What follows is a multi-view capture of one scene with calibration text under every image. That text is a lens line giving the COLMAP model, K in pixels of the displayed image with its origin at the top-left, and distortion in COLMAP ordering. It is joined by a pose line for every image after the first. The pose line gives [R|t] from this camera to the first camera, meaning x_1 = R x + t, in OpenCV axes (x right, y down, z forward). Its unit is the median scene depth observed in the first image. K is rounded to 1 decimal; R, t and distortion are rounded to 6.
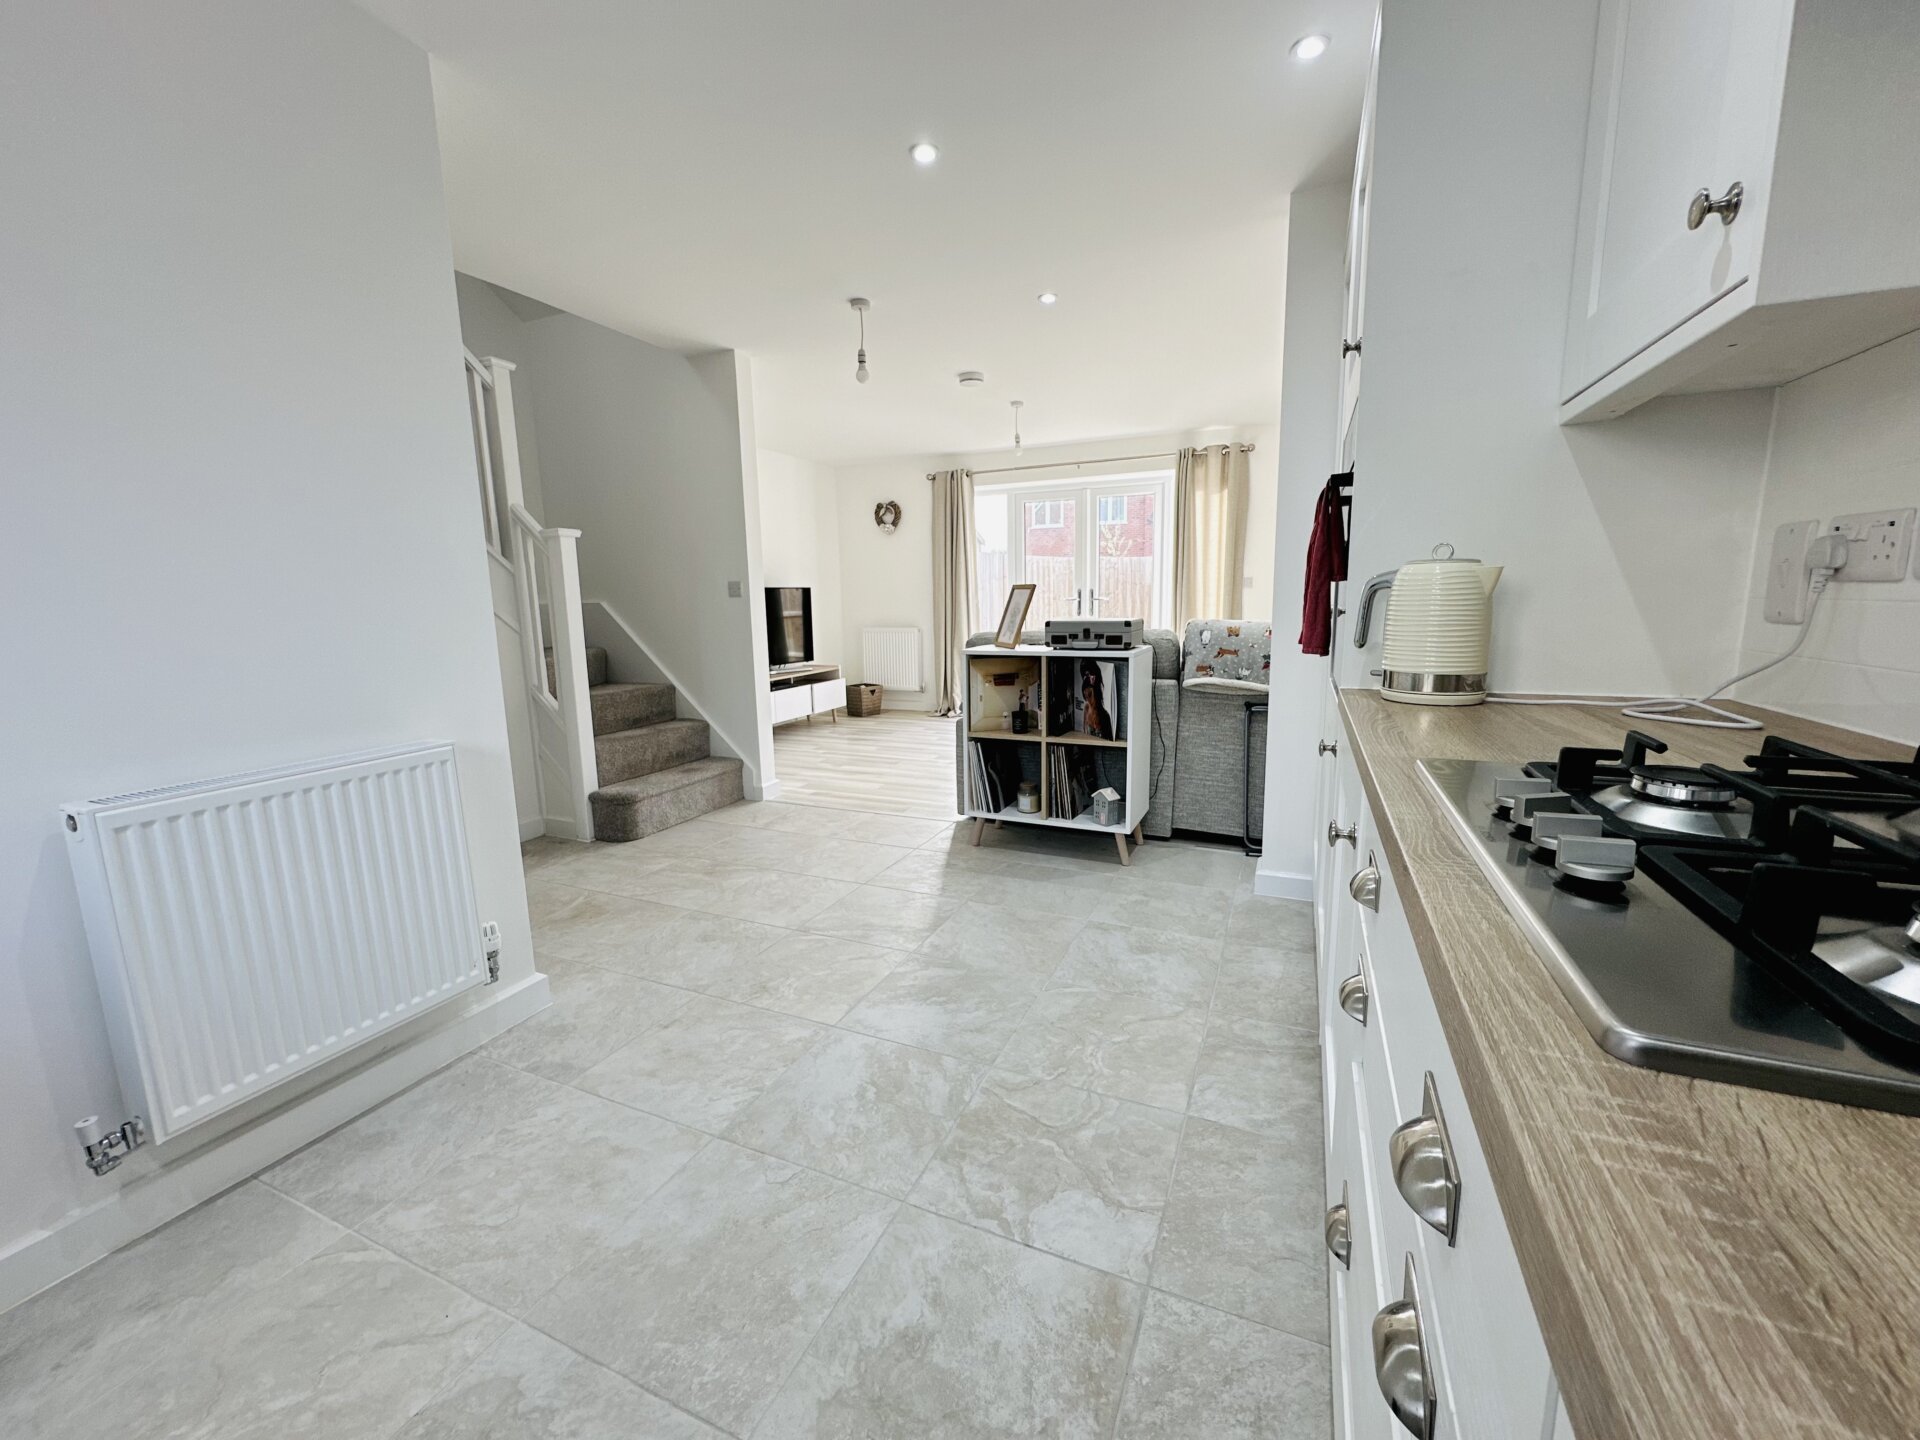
lens RADIAL K [[765.2, 0, 958.5], [0, 765.2, 720.9], [0, 0, 1]] dist [-0.004678, 0.000885]
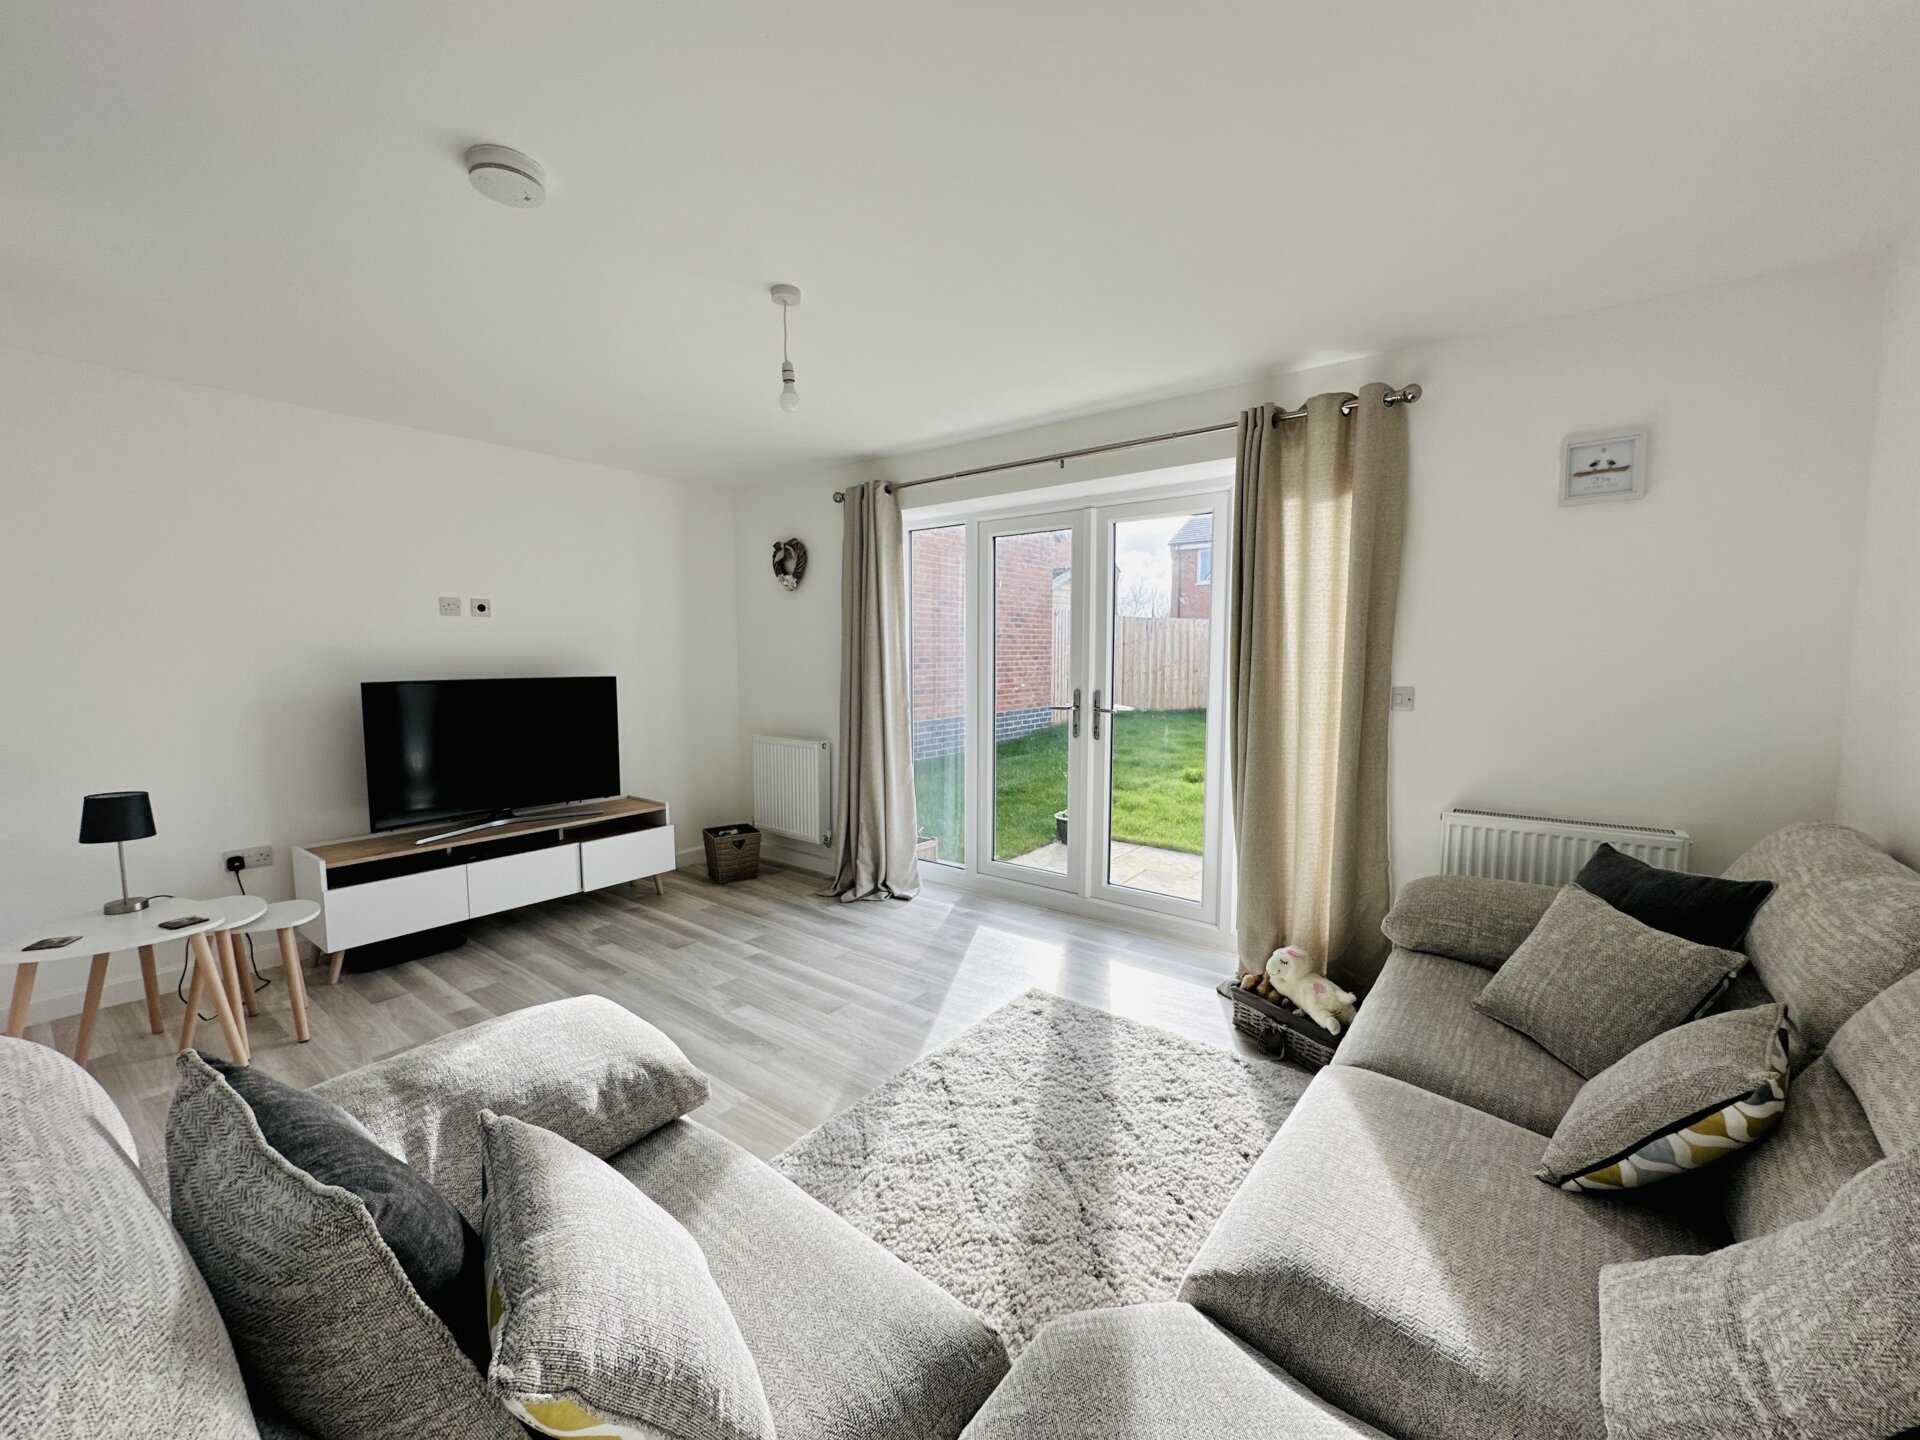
lens RADIAL K [[765.2, 0, 958.5], [0, 765.2, 720.9], [0, 0, 1]] dist [-0.004678, 0.000885]
pose [[0.969726, 0.040370, -0.240834, 0.813899], [-0.057775, 0.996169, -0.065649, -0.427619], [0.237261, 0.077576, 0.968344, 1.767981]]
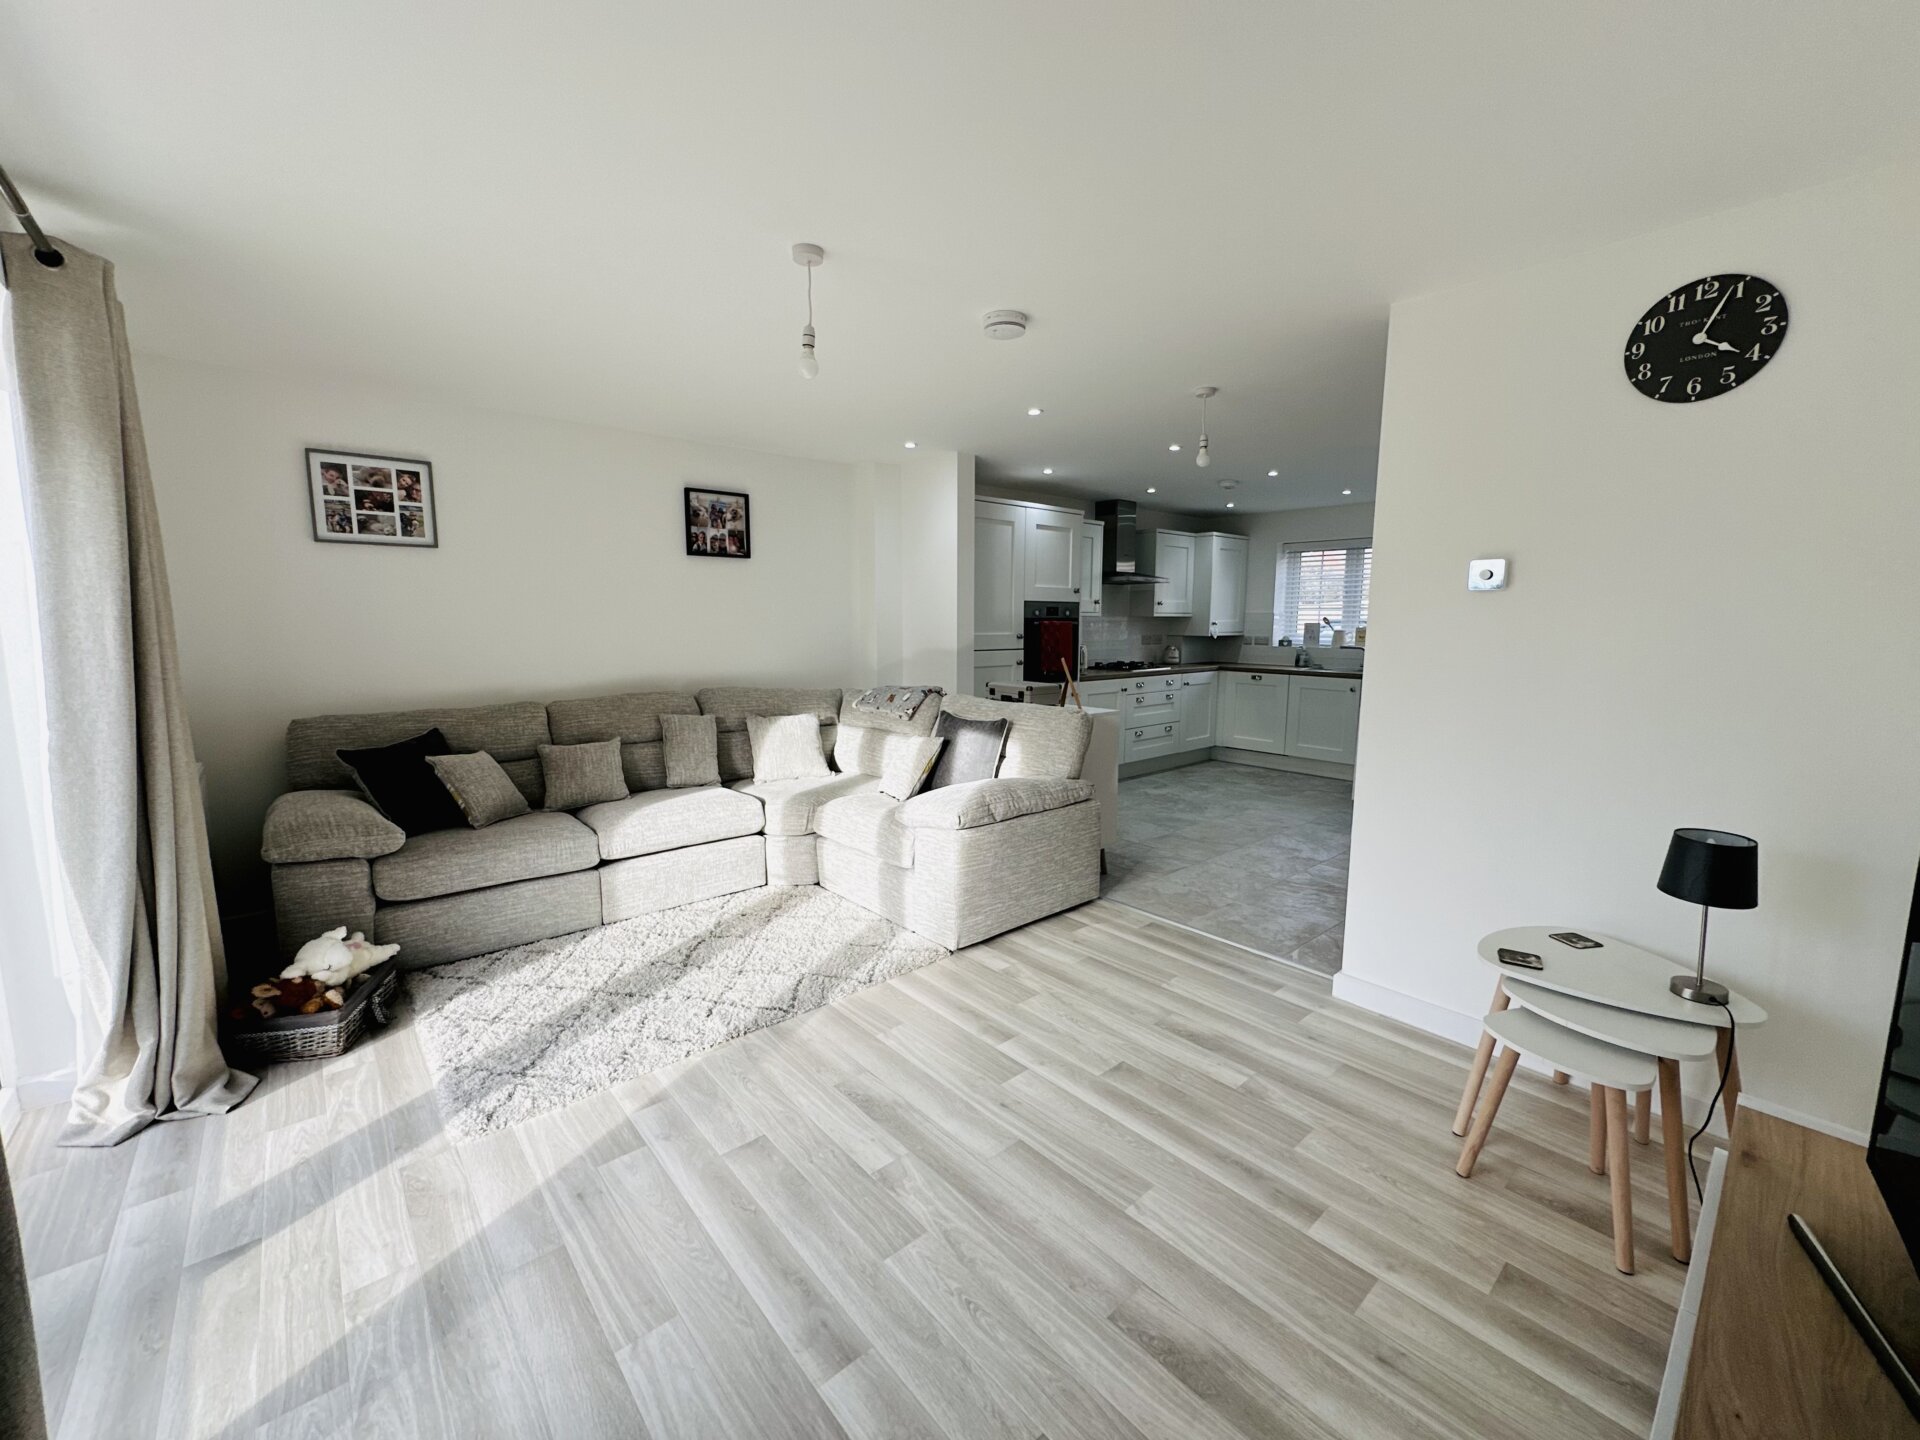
lens RADIAL K [[765.2, 0, 958.5], [0, 765.2, 720.9], [0, 0, 1]] dist [-0.004678, 0.000885]
pose [[-0.903342, -0.040551, 0.426999, -0.524775], [0.084518, 0.959174, 0.269892, -0.786252], [-0.420511, 0.279894, -0.863035, 3.965469]]
